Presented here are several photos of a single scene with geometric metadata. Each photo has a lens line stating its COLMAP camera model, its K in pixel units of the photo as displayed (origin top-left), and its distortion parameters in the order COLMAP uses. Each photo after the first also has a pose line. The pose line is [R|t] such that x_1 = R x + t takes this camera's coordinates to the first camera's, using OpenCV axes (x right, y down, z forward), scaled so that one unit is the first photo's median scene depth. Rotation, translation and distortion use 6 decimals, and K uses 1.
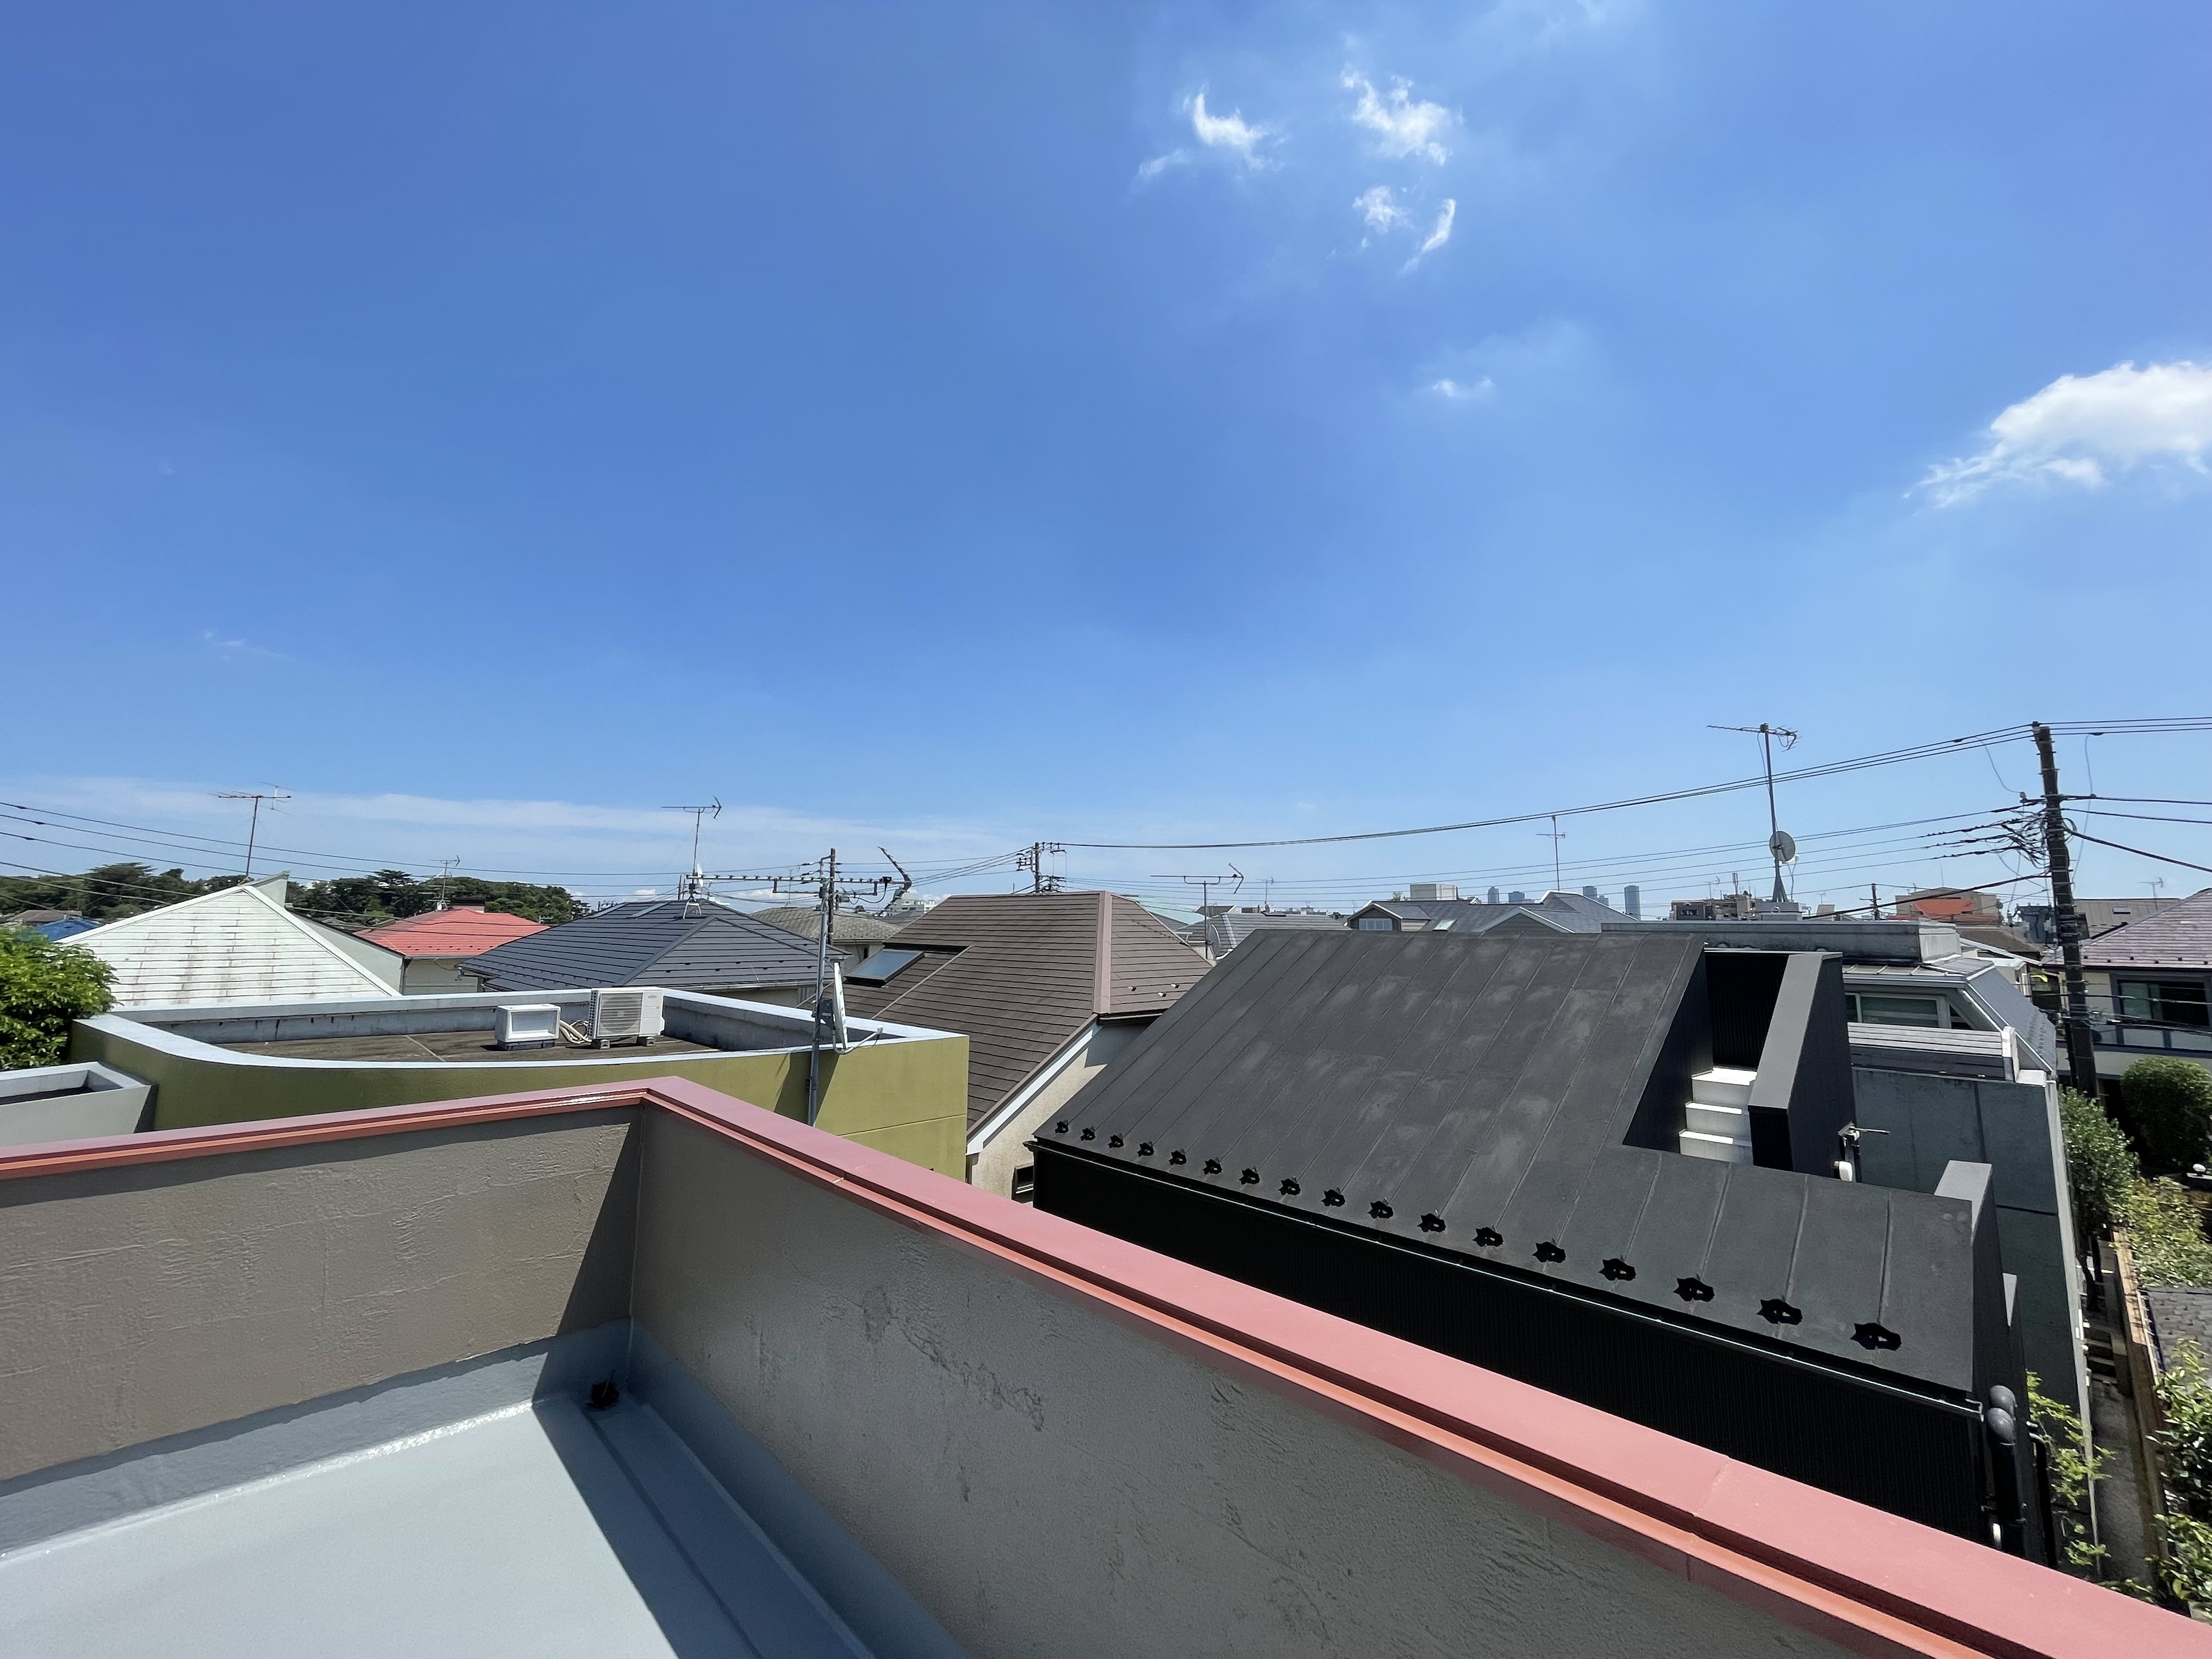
lens RADIAL K [[897.6, 0, 1101.2], [0, 897.6, 817.0], [0, 0, 1]] dist [-0.003830, 0.000631]
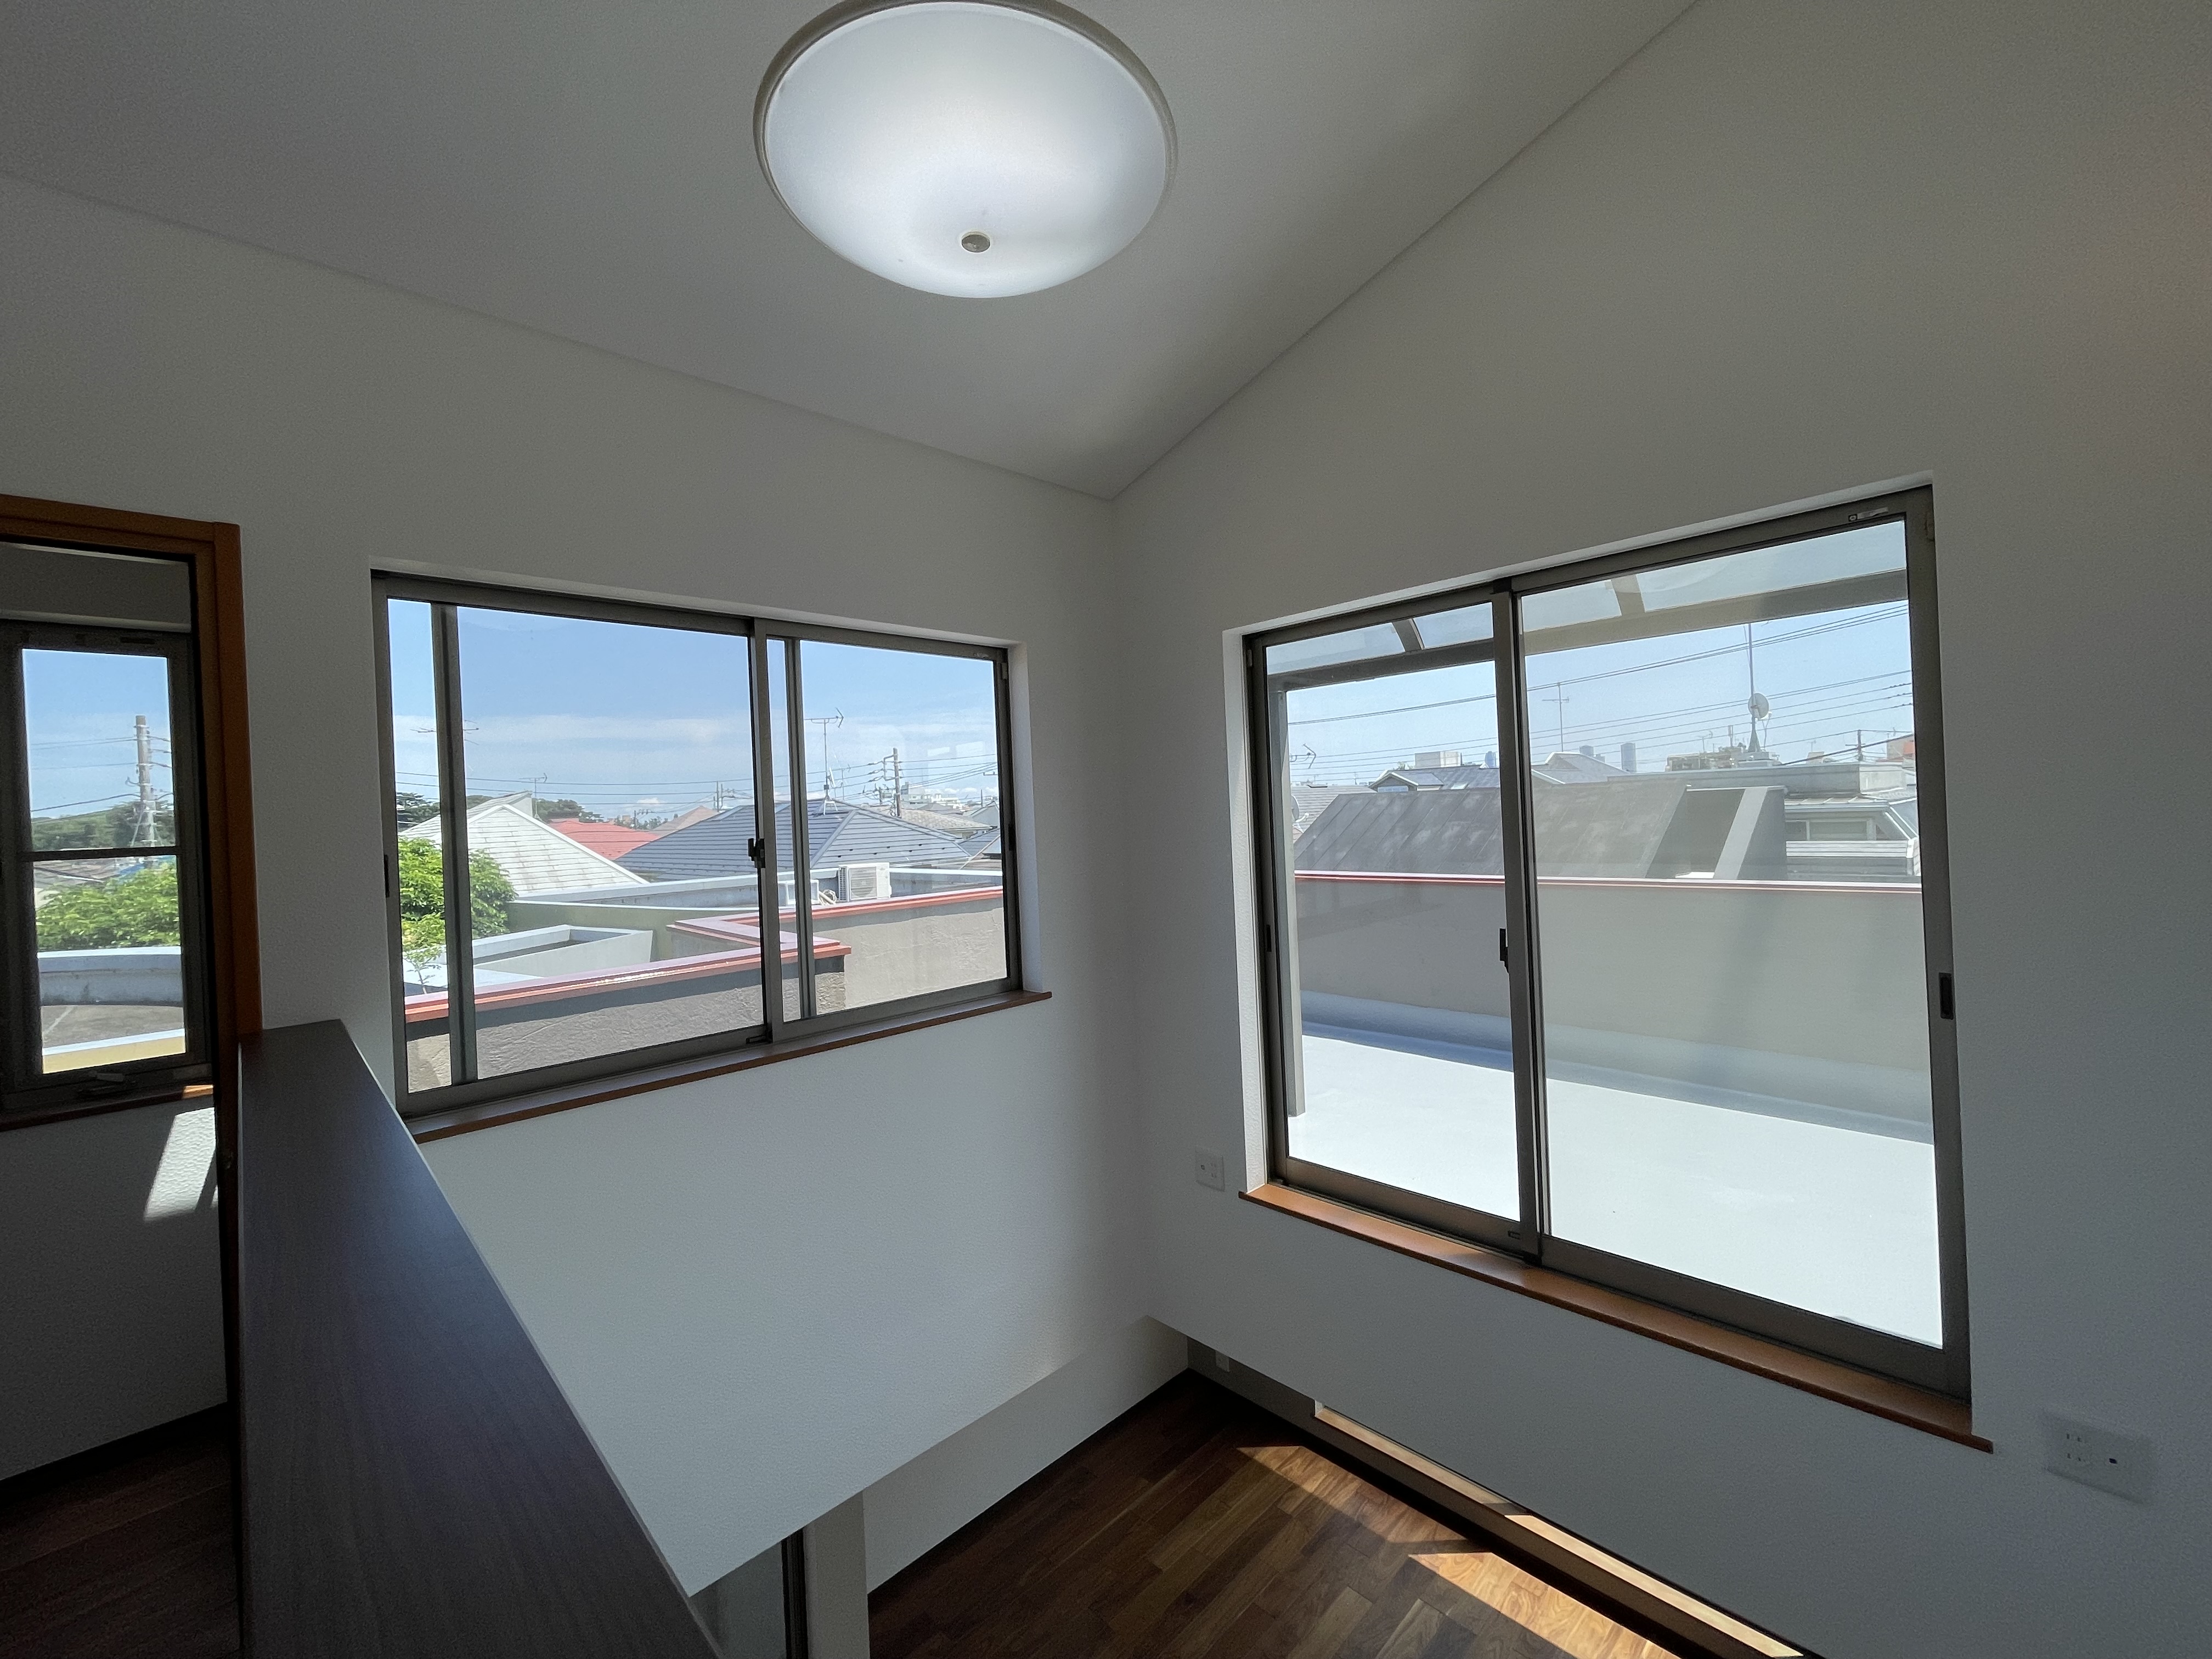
lens RADIAL K [[897.6, 0, 1092.9], [0, 897.6, 814.3], [0, 0, 1]] dist [-0.003830, 0.000631]
pose [[0.998631, -0.051806, -0.007281, -0.137821], [0.052310, 0.990815, 0.124698, -0.020464], [0.000754, -0.124908, 0.992168, -0.221829]]
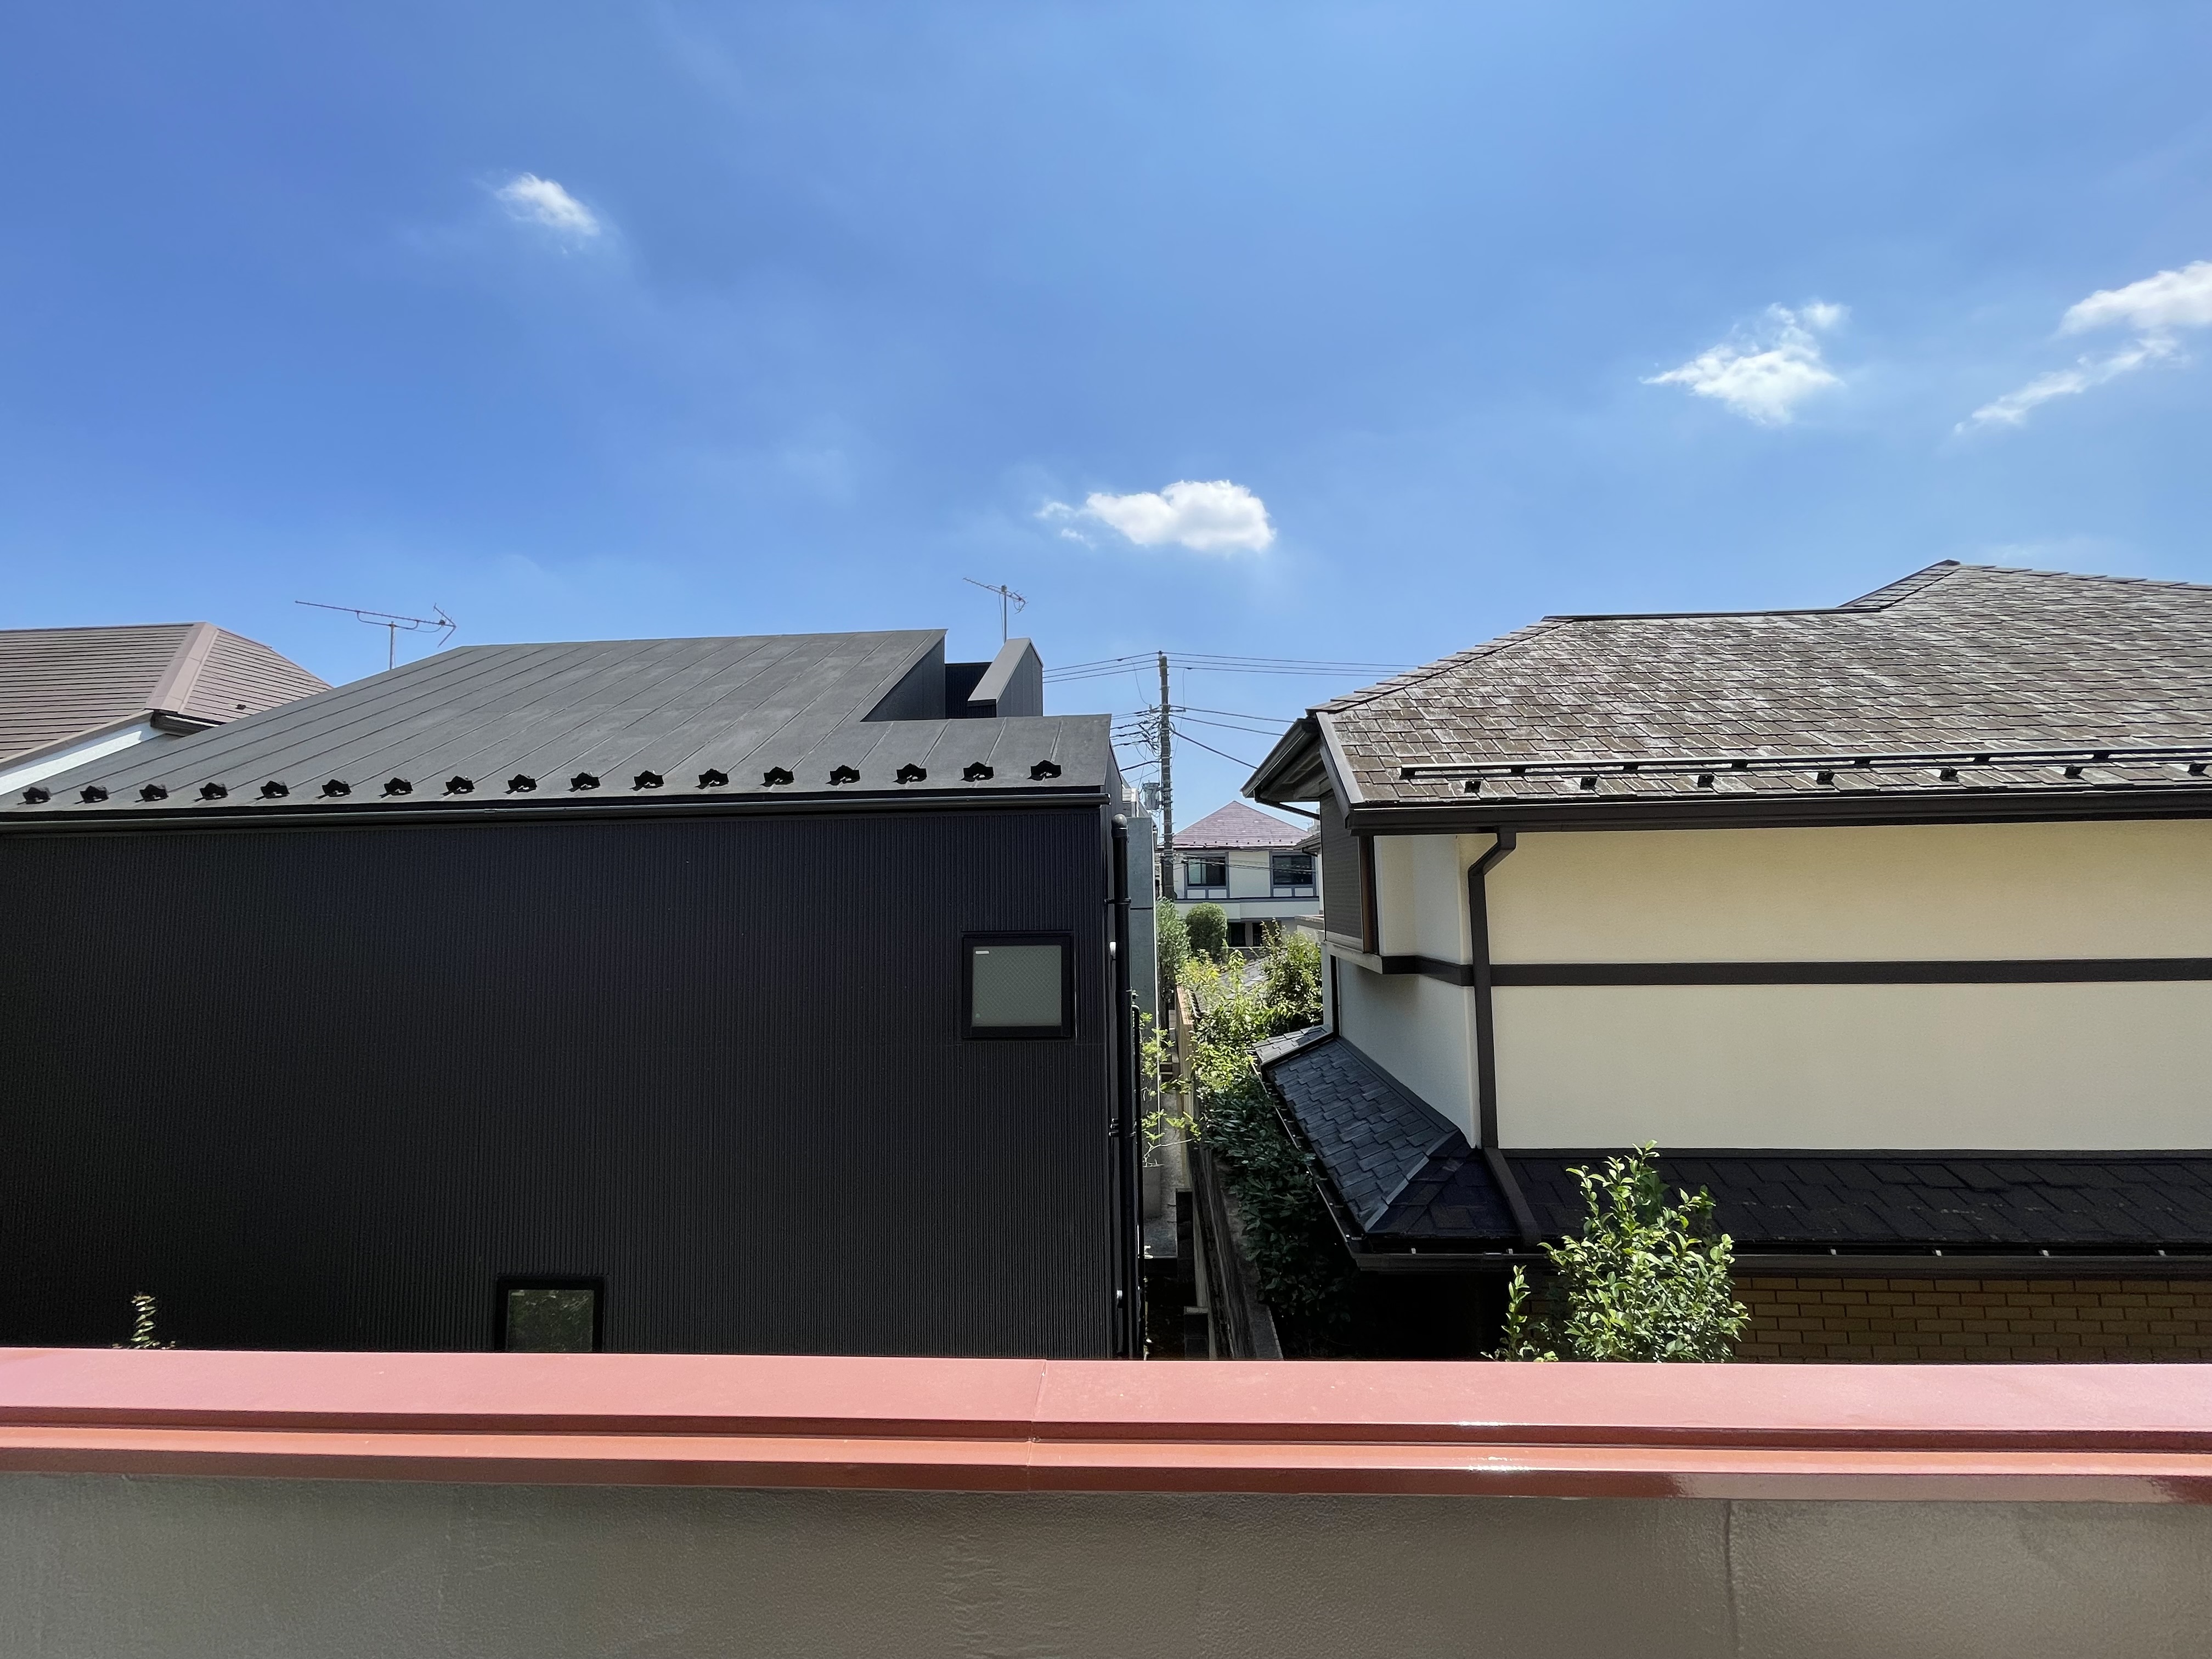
lens RADIAL K [[897.6, 0, 1103.7], [0, 897.6, 818.1], [0, 0, 1]] dist [-0.003830, 0.000631]
pose [[0.728789, 0.041564, 0.683476, 0.042744], [-0.062425, 0.998032, 0.005871, 0.189253], [-0.681887, -0.046944, 0.729949, 0.033115]]
